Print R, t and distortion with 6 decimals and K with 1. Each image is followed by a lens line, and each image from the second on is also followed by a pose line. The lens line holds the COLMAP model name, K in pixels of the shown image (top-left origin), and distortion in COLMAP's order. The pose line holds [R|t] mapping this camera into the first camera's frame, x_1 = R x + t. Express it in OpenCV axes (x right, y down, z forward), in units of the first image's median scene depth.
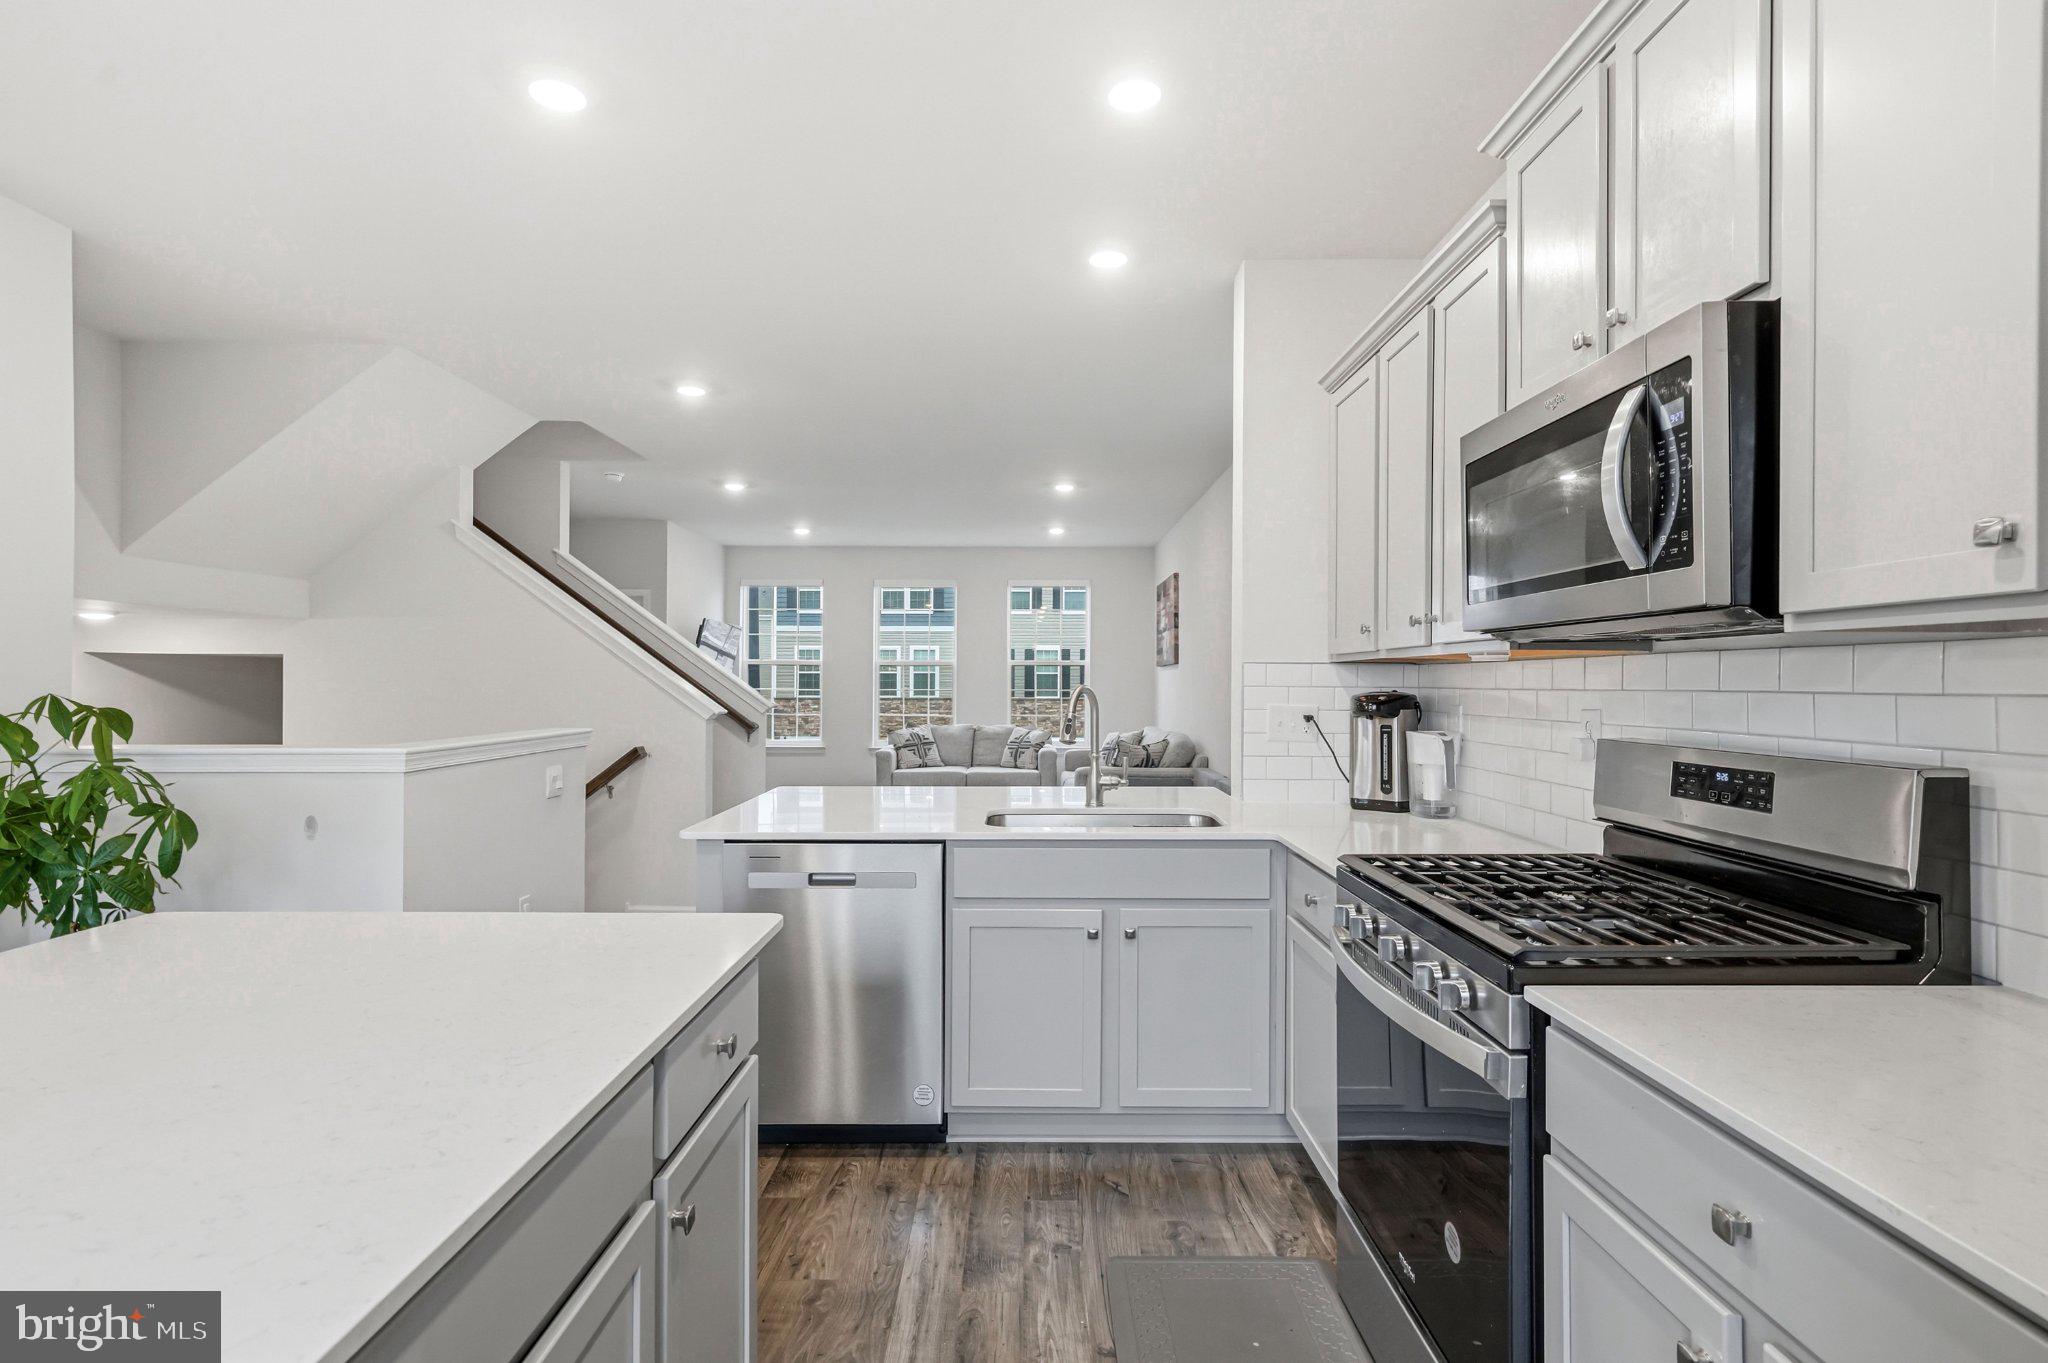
lens RADIAL K [[992.3, 0, 1024.0], [0, 992.3, 681.5], [0, 0, 1]] dist [0.000284, -0.000052]
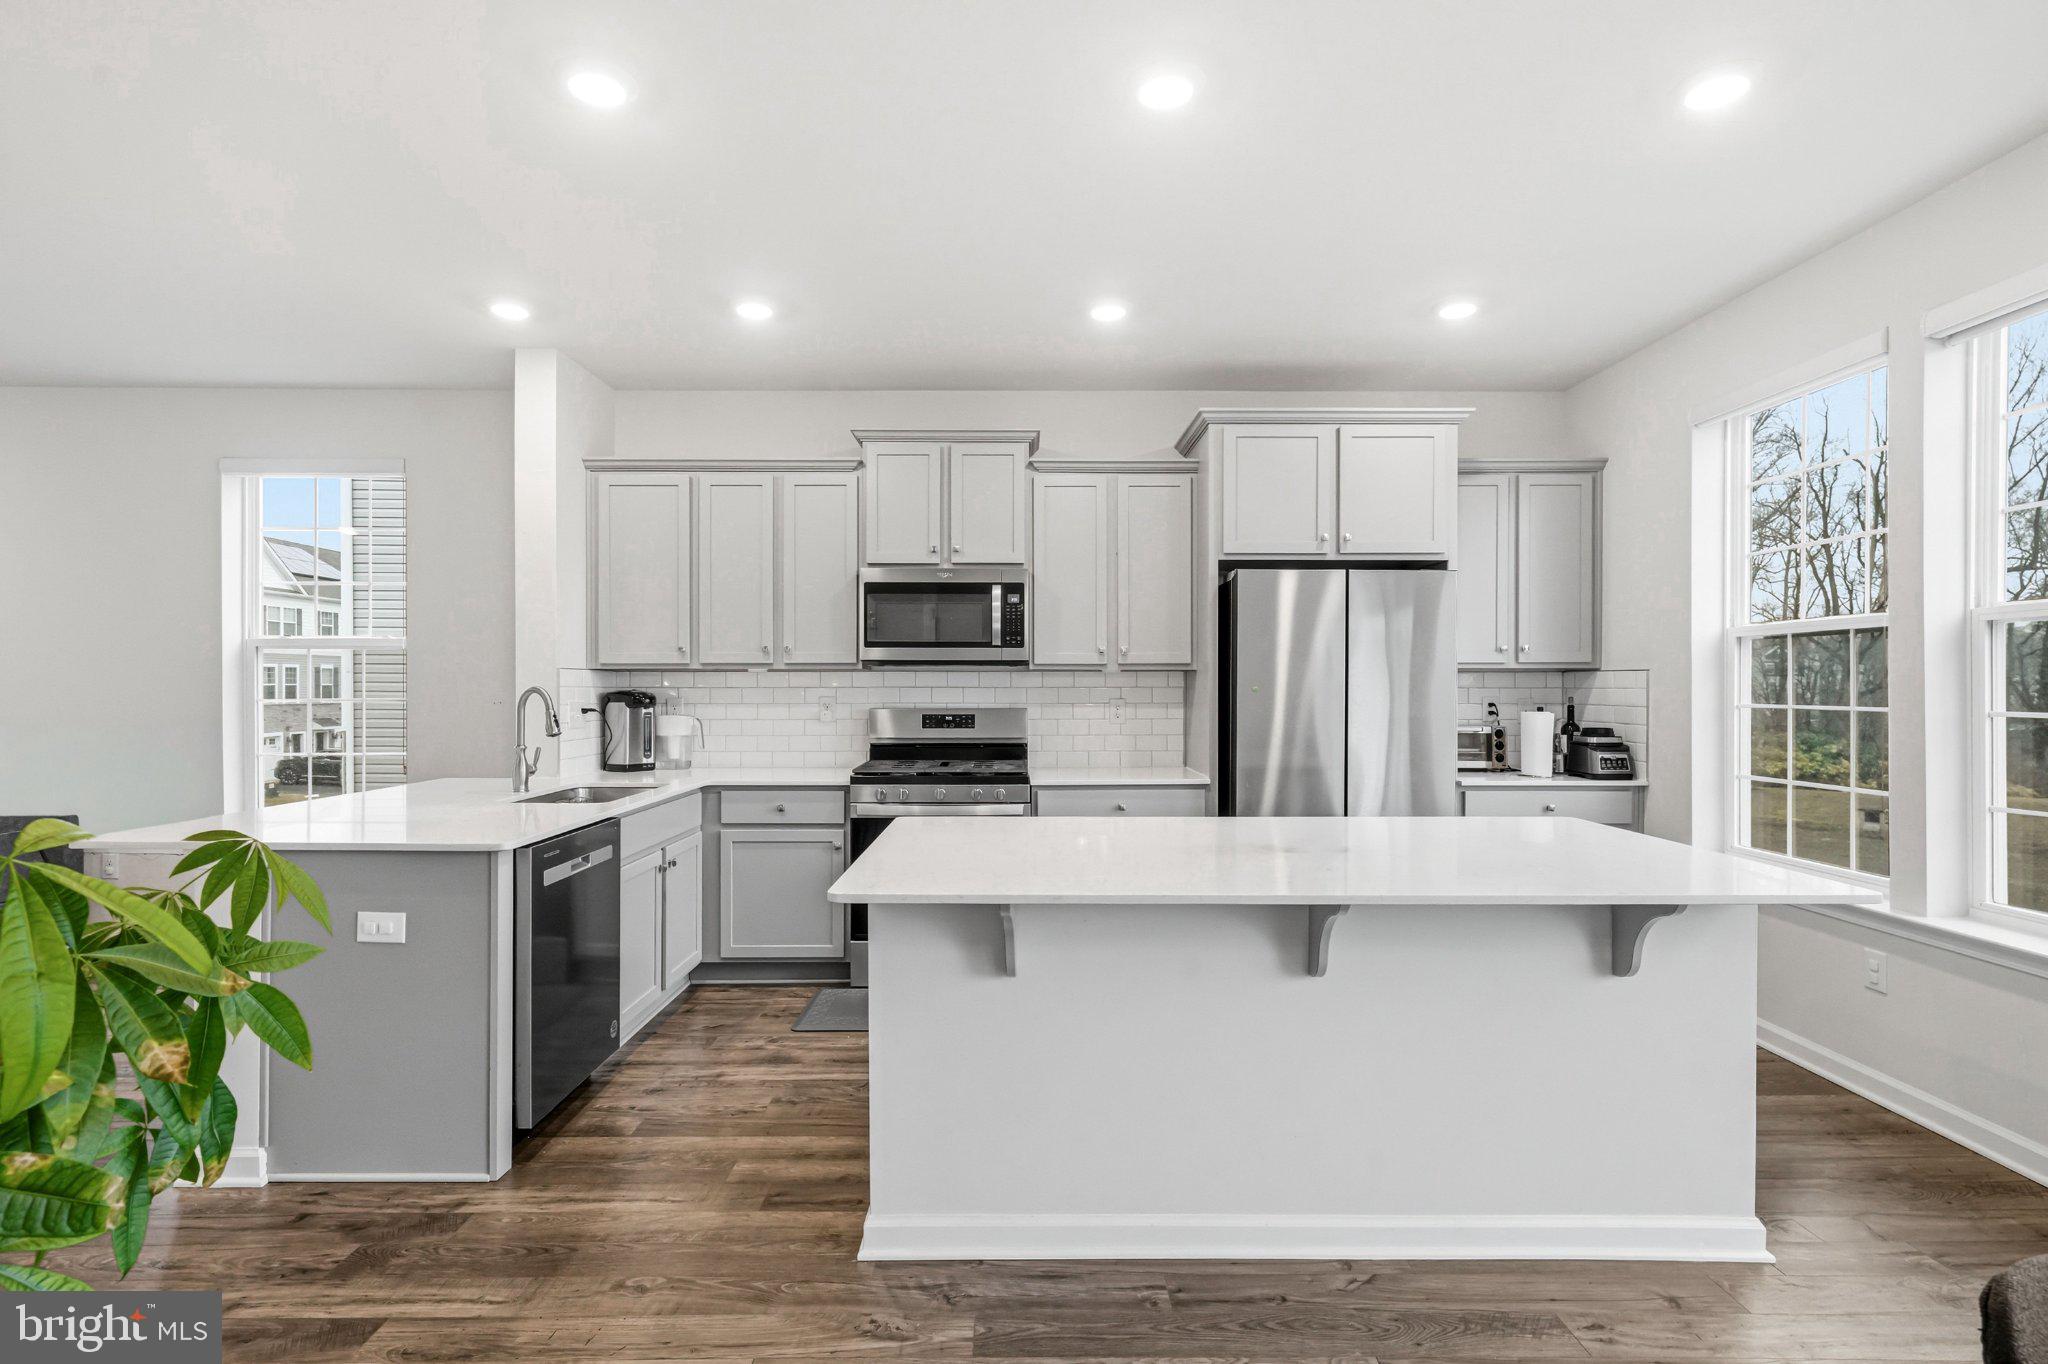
lens RADIAL K [[981.8, 0, 1024.0], [0, 981.8, 682.0], [0, 0, 1]] dist [-0.002513, 0.000308]
pose [[-0.003026, -0.000678, 0.999995, -1.539008], [-0.000945, 0.999999, 0.000675, -0.004523], [-0.999995, -0.000943, -0.003027, 0.606056]]
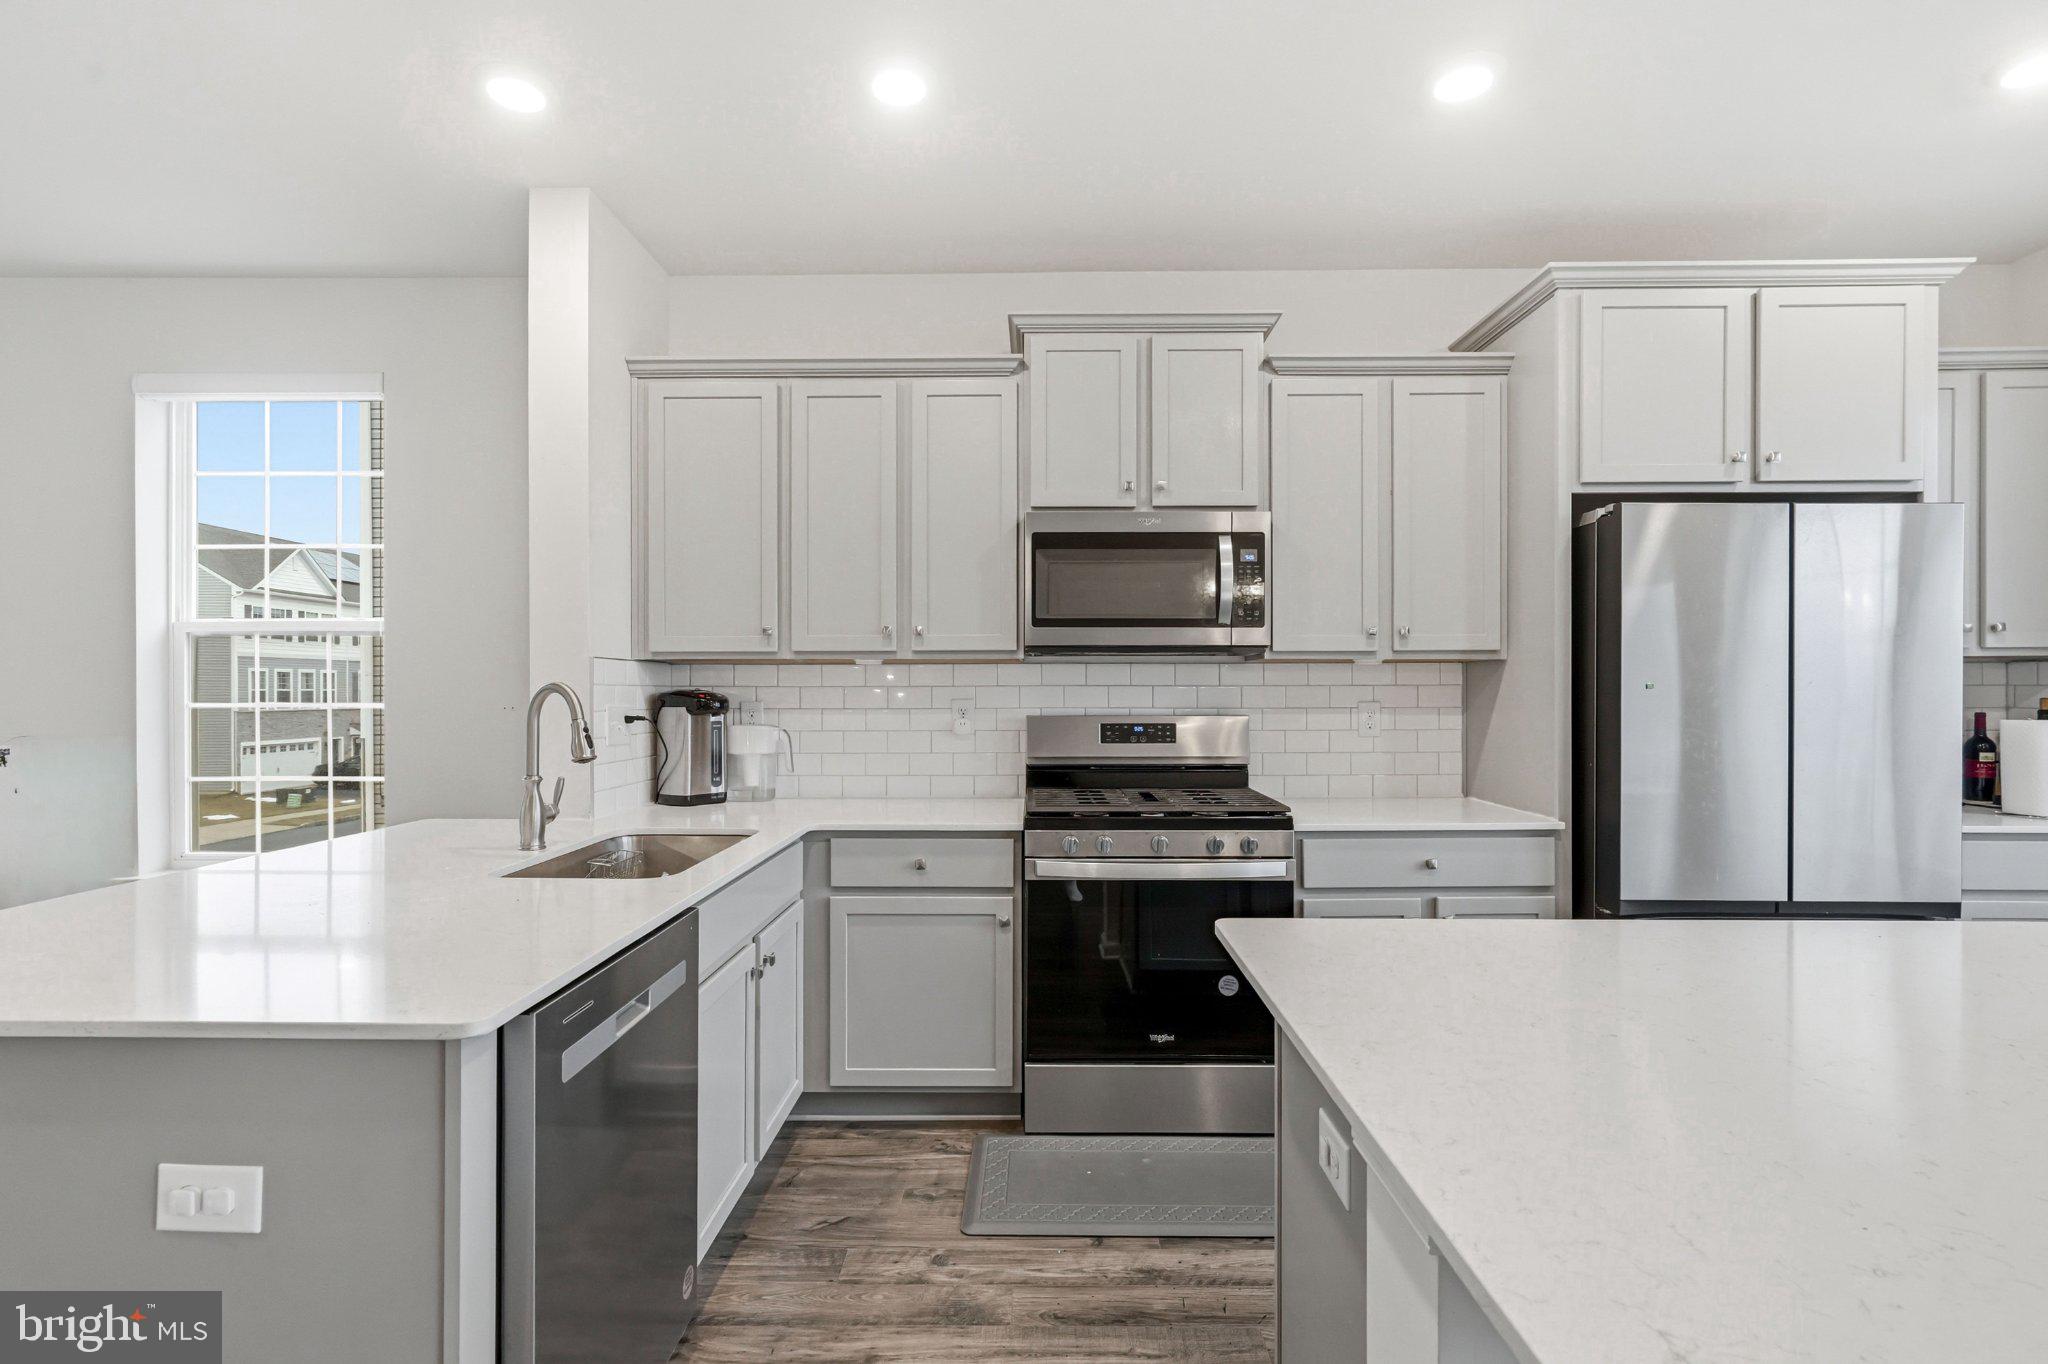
lens RADIAL K [[962.9, 0, 1024.0], [0, 962.9, 682.0], [0, 0, 1]] dist [0.001534, -0.000091]
pose [[0.018079, 0.004171, 0.999828, -0.909338], [0.000445, 0.999991, -0.004179, 0.008840], [-0.999836, 0.000521, 0.018077, 0.902983]]
